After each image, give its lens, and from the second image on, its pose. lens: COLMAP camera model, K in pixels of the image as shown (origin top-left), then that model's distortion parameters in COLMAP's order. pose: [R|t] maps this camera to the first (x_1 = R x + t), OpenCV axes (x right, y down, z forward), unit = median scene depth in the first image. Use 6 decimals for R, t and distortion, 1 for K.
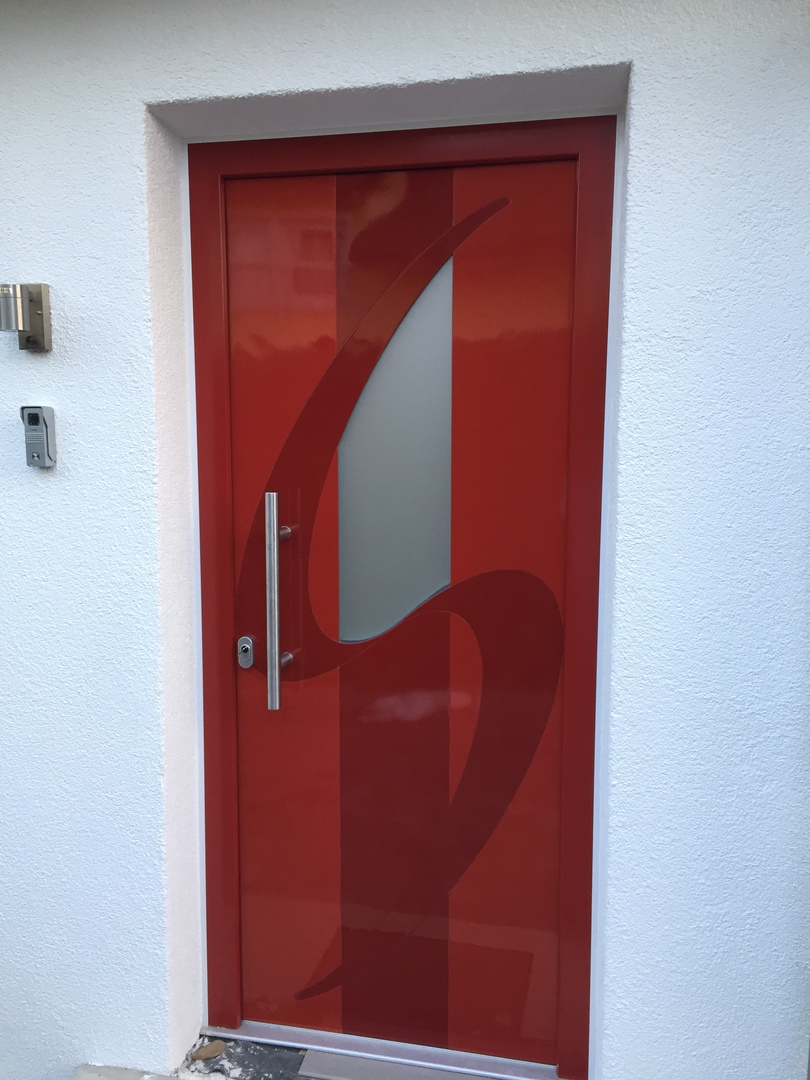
lens RADIAL K [[919.2, 0, 405.0], [0, 919.2, 540.0], [0, 0, 1]] dist [0.078251, -0.111351]
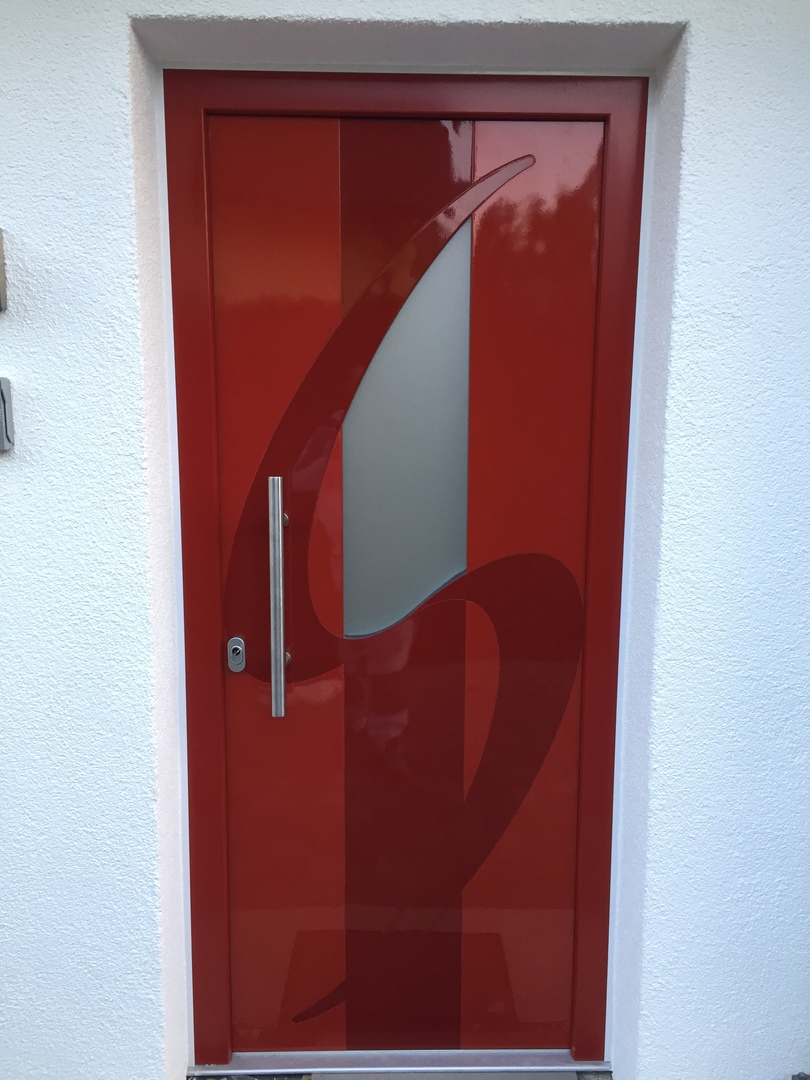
lens RADIAL K [[919.2, 0, 405.0], [0, 919.2, 540.0], [0, 0, 1]] dist [0.078251, -0.111351]
pose [[0.971204, -0.032954, 0.235959, -0.247157], [0.023355, 0.998787, 0.043359, -0.027233], [-0.237101, -0.036599, 0.970795, 0.106940]]
